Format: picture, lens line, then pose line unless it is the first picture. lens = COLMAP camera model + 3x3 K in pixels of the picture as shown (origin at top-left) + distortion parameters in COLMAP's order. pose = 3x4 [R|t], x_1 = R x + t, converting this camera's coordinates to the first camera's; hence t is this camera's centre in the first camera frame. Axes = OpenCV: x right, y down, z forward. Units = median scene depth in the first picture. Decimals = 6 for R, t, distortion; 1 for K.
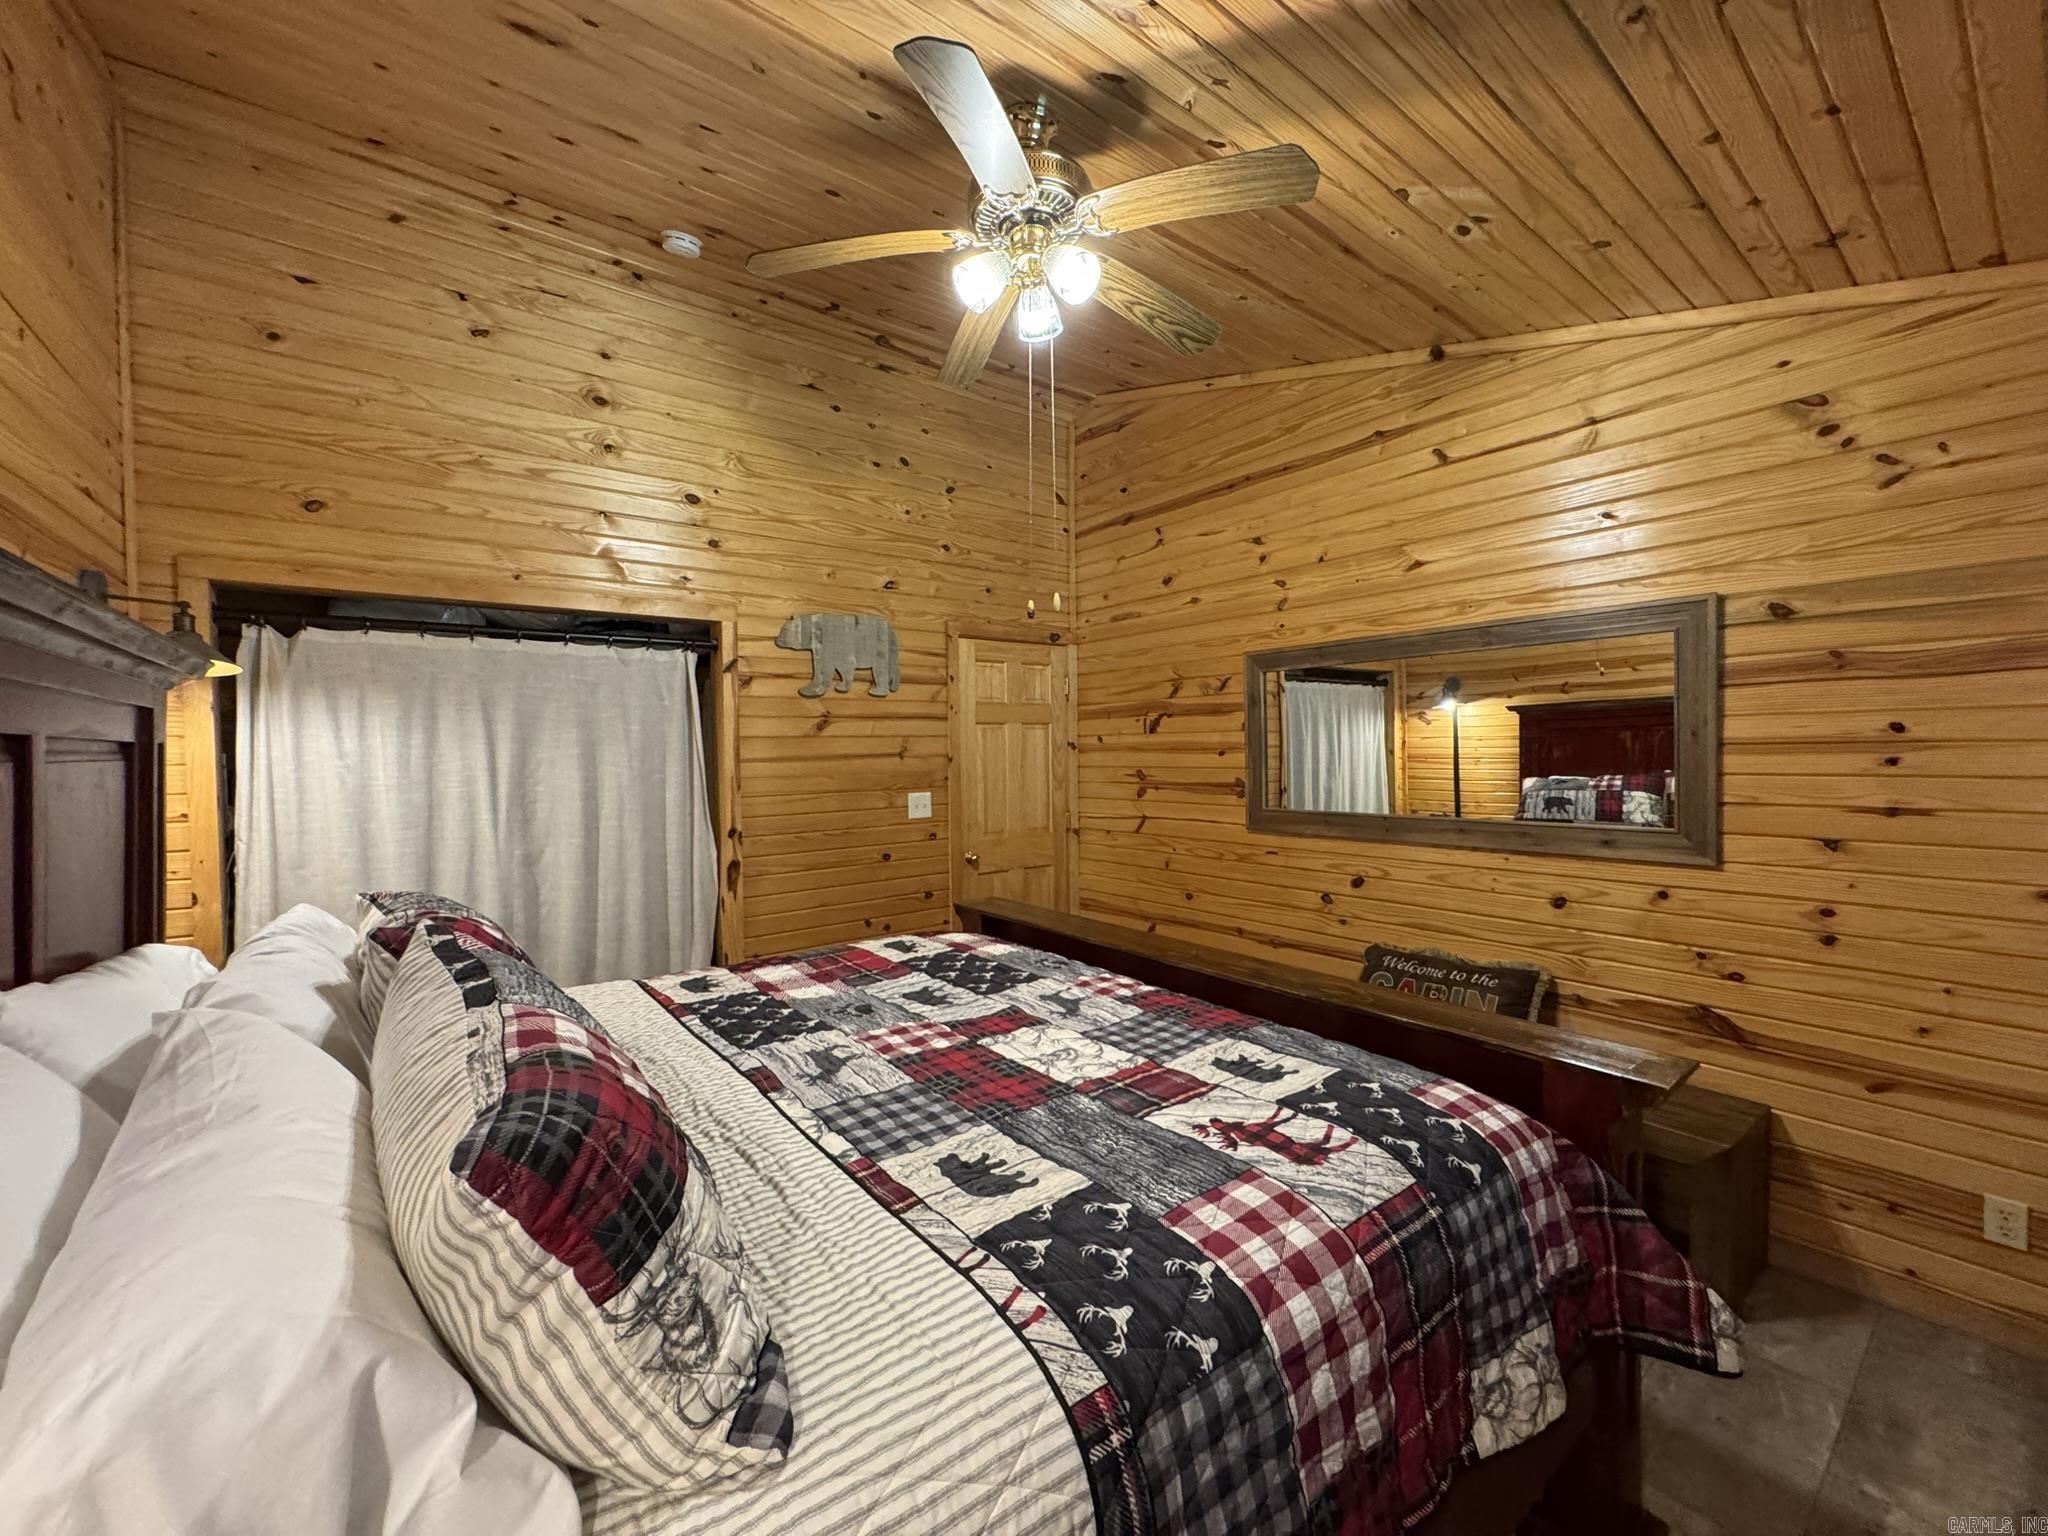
lens RADIAL K [[819.6, 0, 1022.2], [0, 819.6, 759.6], [0, 0, 1]] dist [-0.002055, -0.000140]
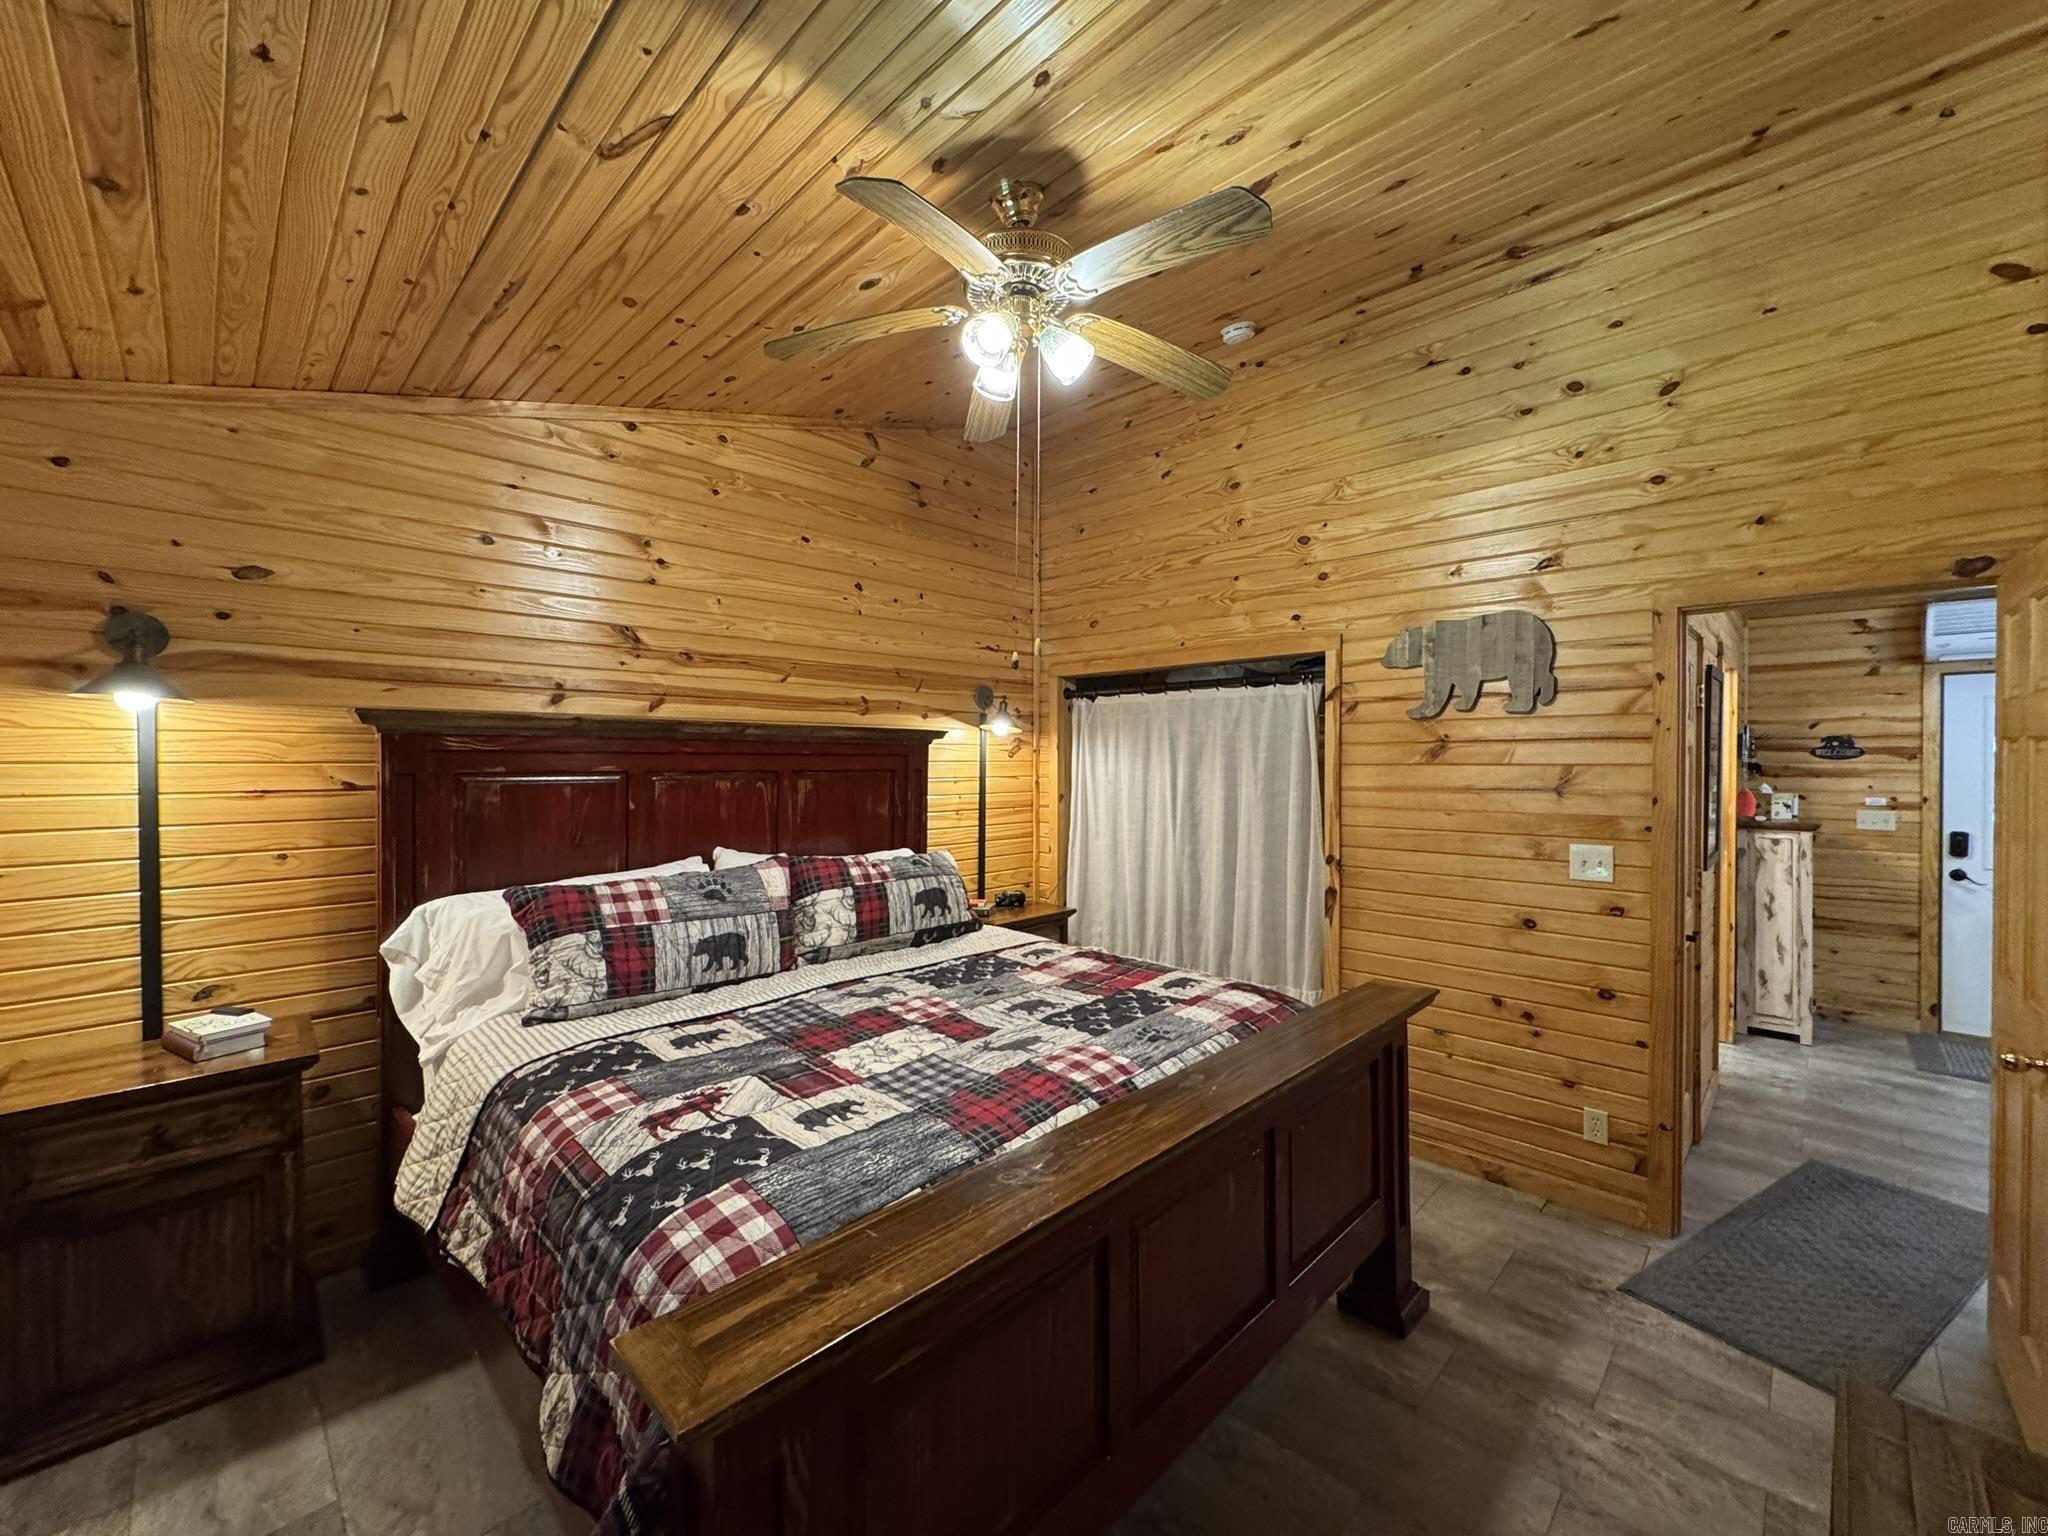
lens RADIAL K [[819.6, 0, 1022.6], [0, 819.6, 759.6], [0, 0, 1]] dist [-0.002055, -0.000140]
pose [[0.134279, 0.012627, -0.990863, 1.188722], [-0.017069, 0.999800, 0.010428, -0.075176], [0.990796, 0.015513, 0.134468, 0.979485]]
